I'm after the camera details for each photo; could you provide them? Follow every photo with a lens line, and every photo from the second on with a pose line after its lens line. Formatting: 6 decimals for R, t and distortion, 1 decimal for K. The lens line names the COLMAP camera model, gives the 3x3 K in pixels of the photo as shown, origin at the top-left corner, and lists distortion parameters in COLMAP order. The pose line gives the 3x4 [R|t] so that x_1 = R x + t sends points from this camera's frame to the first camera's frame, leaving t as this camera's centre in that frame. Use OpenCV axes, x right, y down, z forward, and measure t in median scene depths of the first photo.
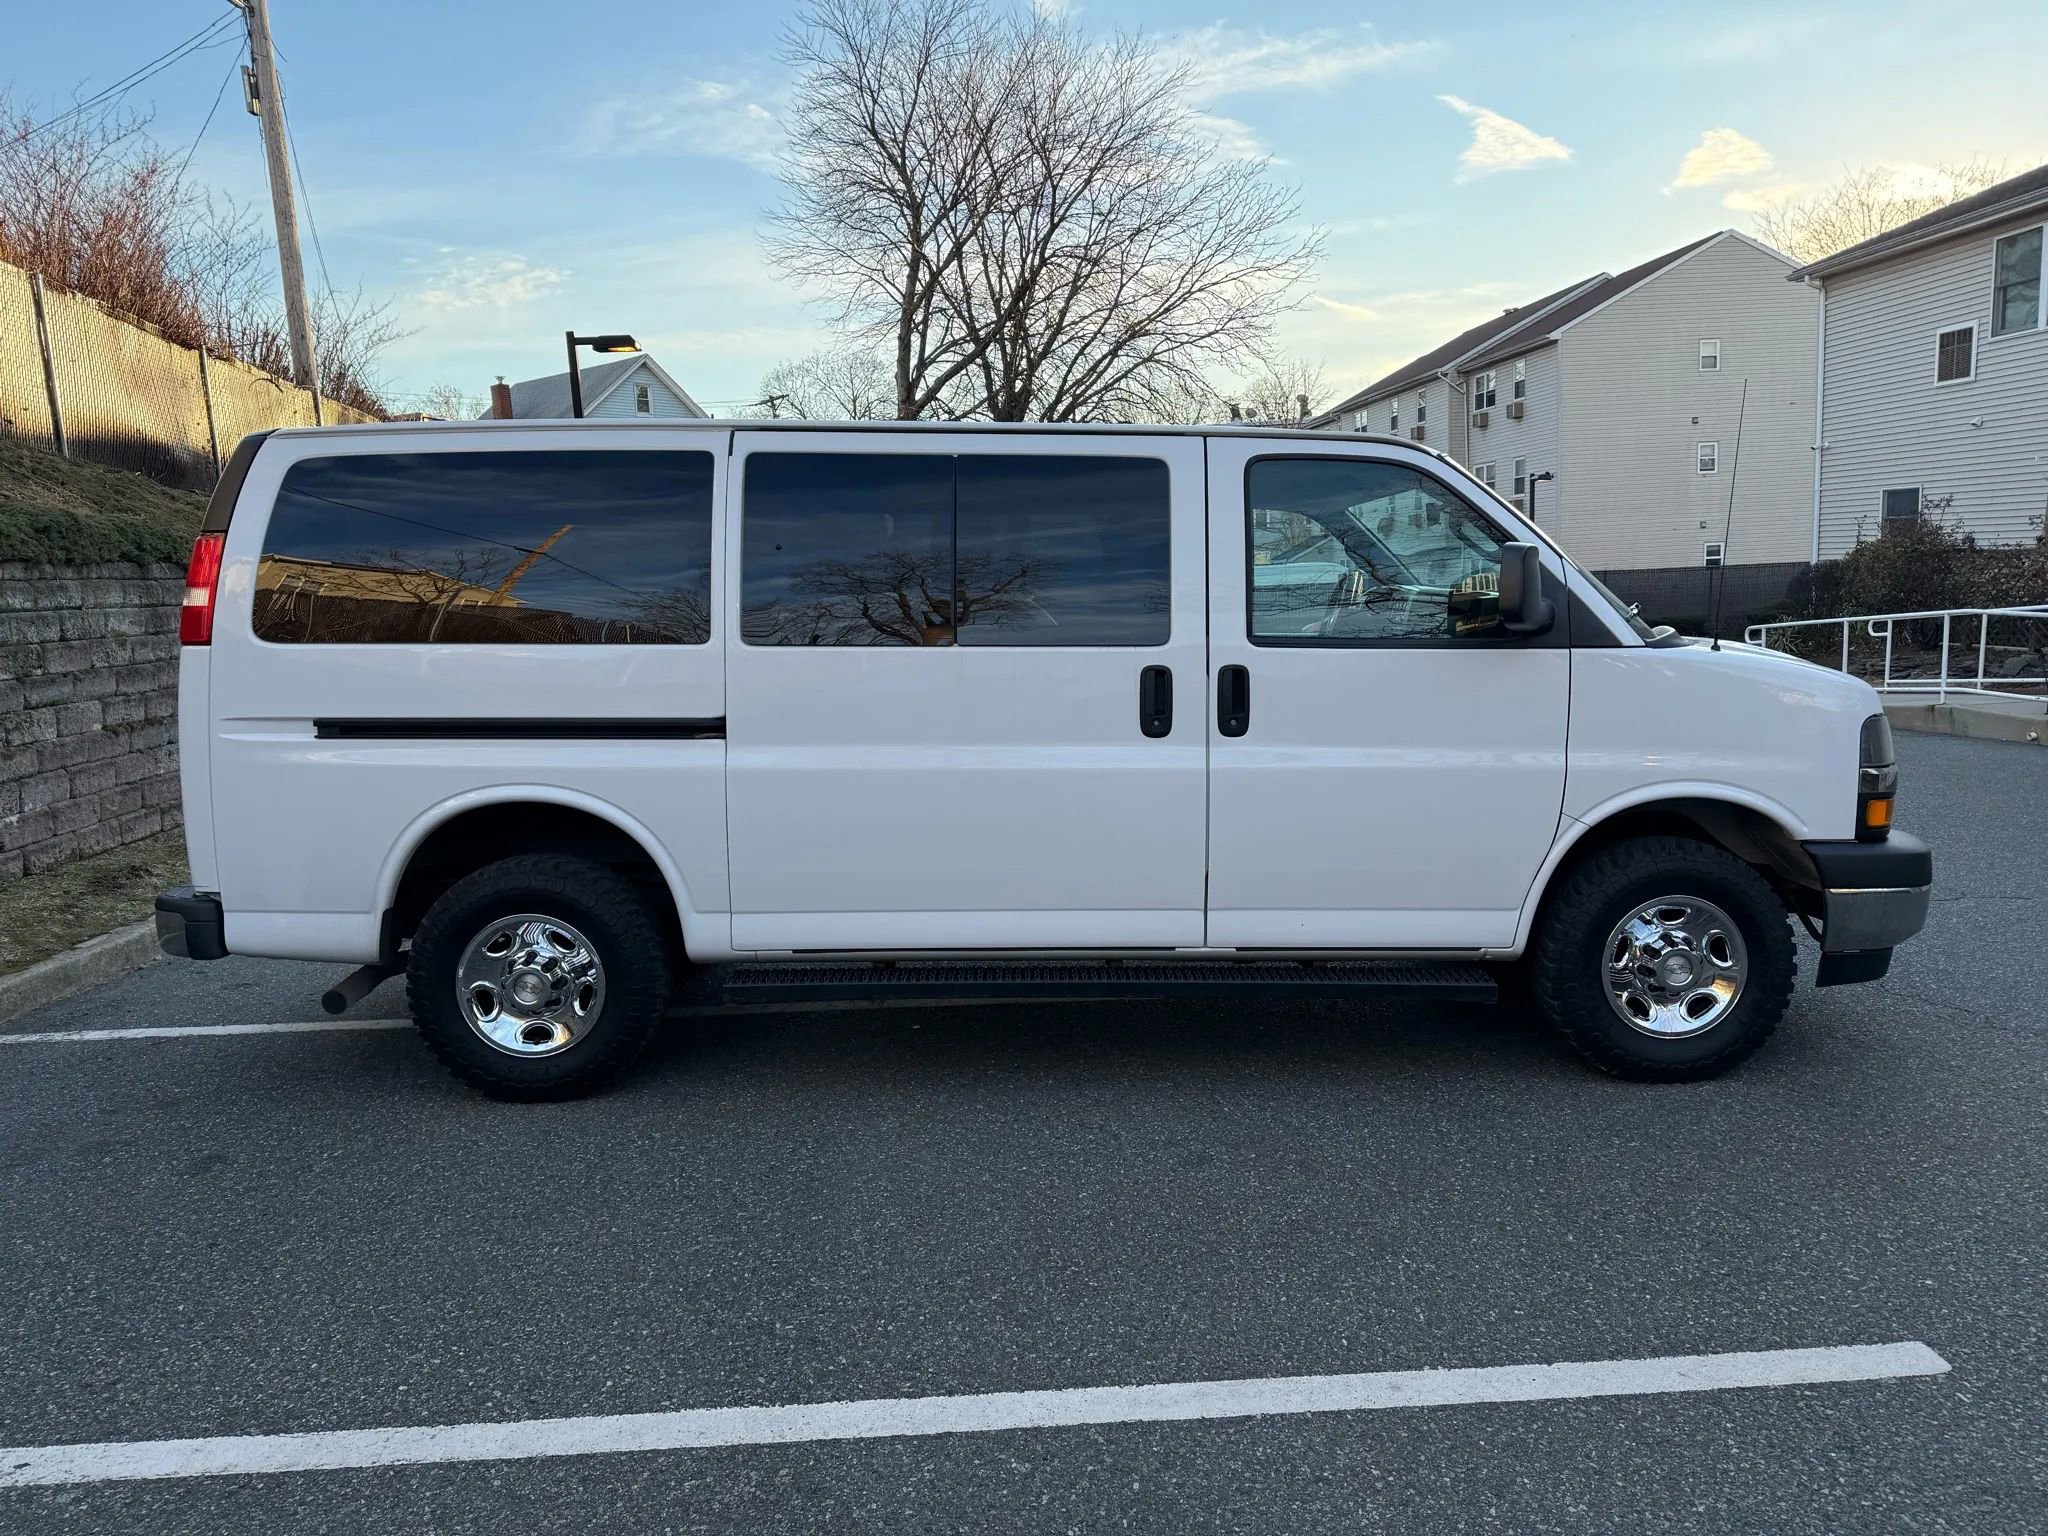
lens RADIAL K [[1436.4, 0, 1031.1], [0, 1436.4, 773.7], [0, 0, 1]] dist [0.038124, -0.040938]
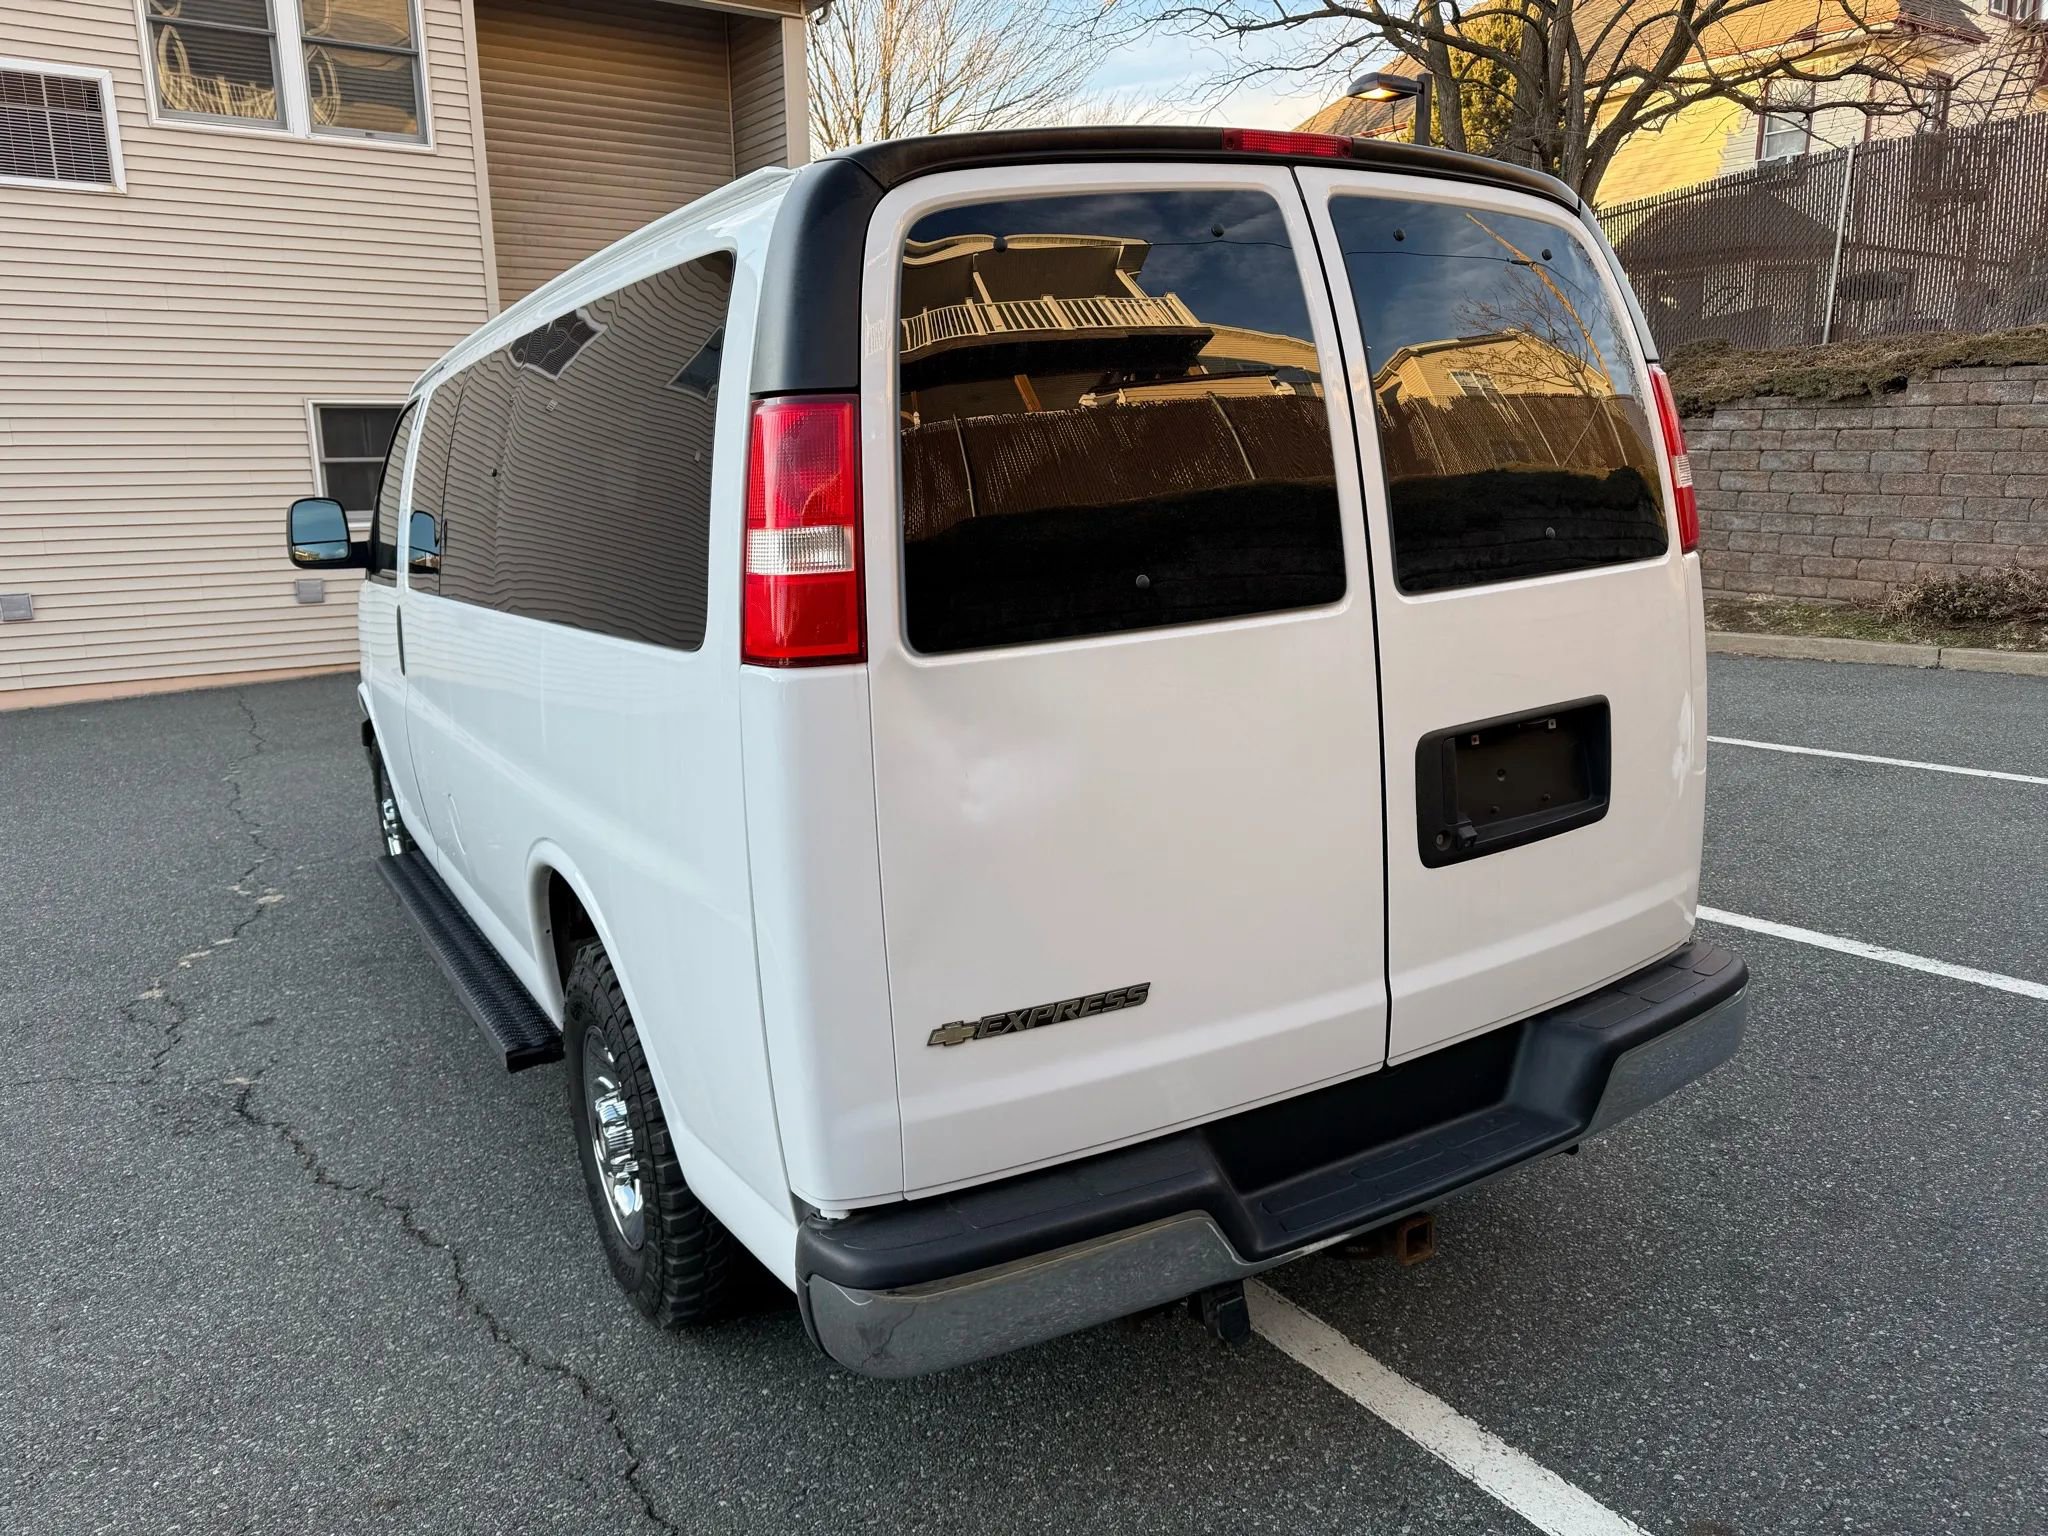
lens RADIAL K [[1436.4, 0, 1029.6], [0, 1436.4, 767.6], [0, 0, 1]] dist [0.038124, -0.040938]
pose [[-0.499276, -0.140457, 0.854983, -0.966178], [0.158367, 0.955357, 0.249427, -0.195614], [-0.851847, 0.259934, -0.454742, 1.522808]]
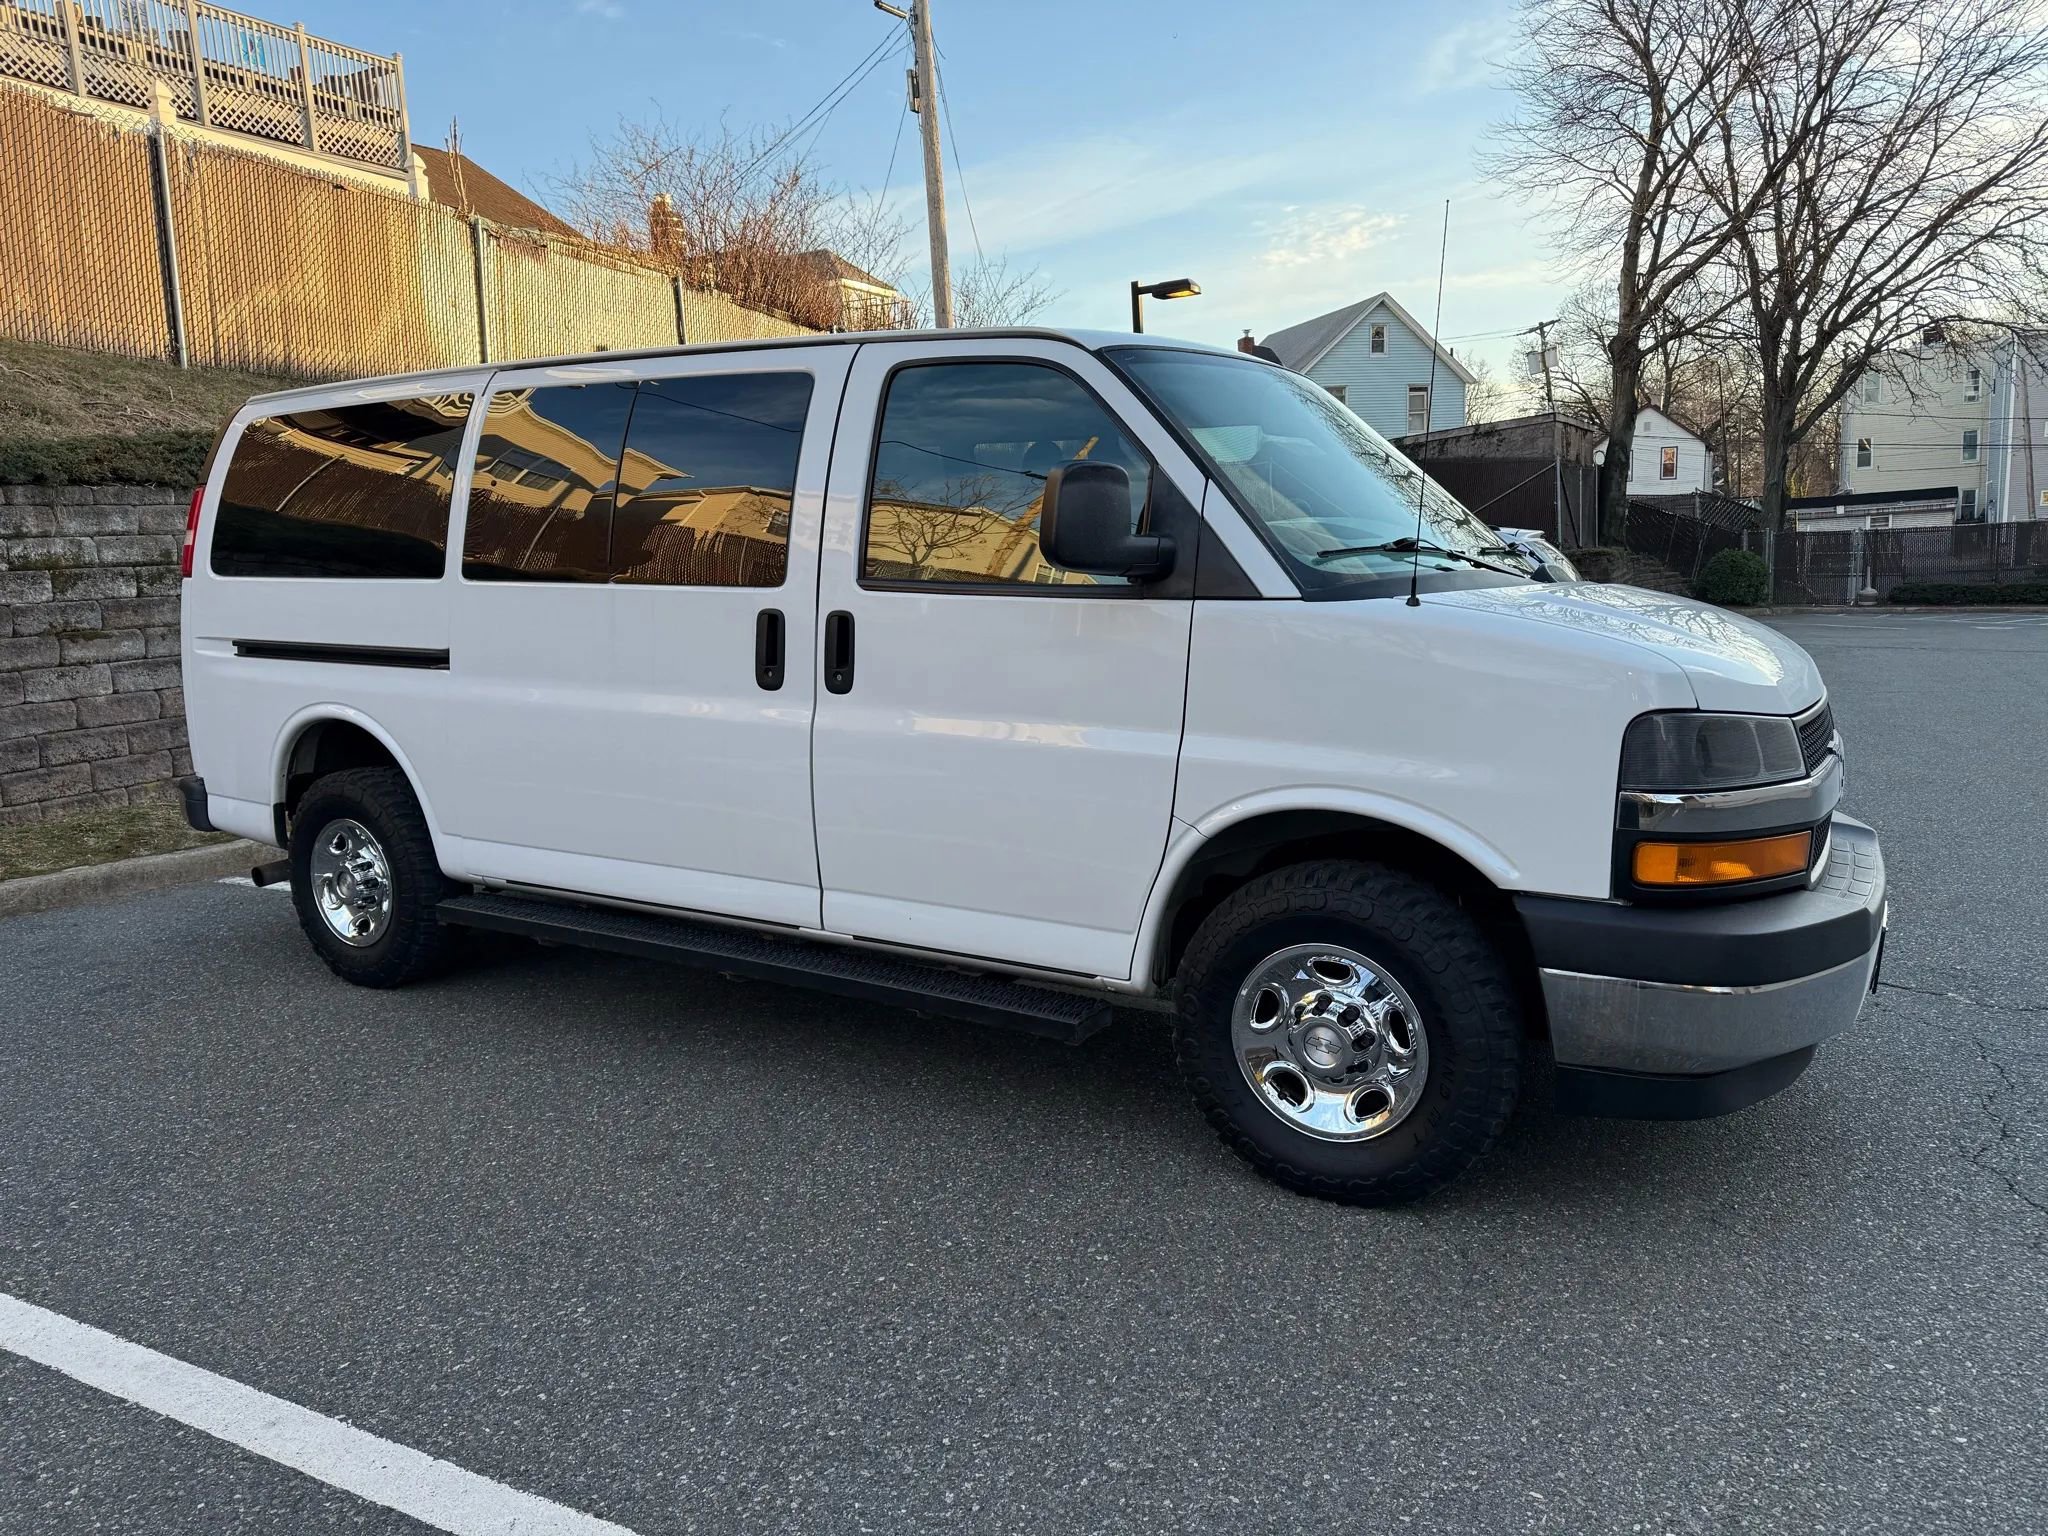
lens RADIAL K [[1436.4, 0, 1021.7], [0, 1436.4, 776.5], [0, 0, 1]] dist [0.038124, -0.040938]
pose [[0.851556, 0.080203, -0.518092, 0.671687], [-0.059782, 0.996638, 0.056024, -0.030197], [0.520844, -0.016735, 0.853488, 0.306396]]
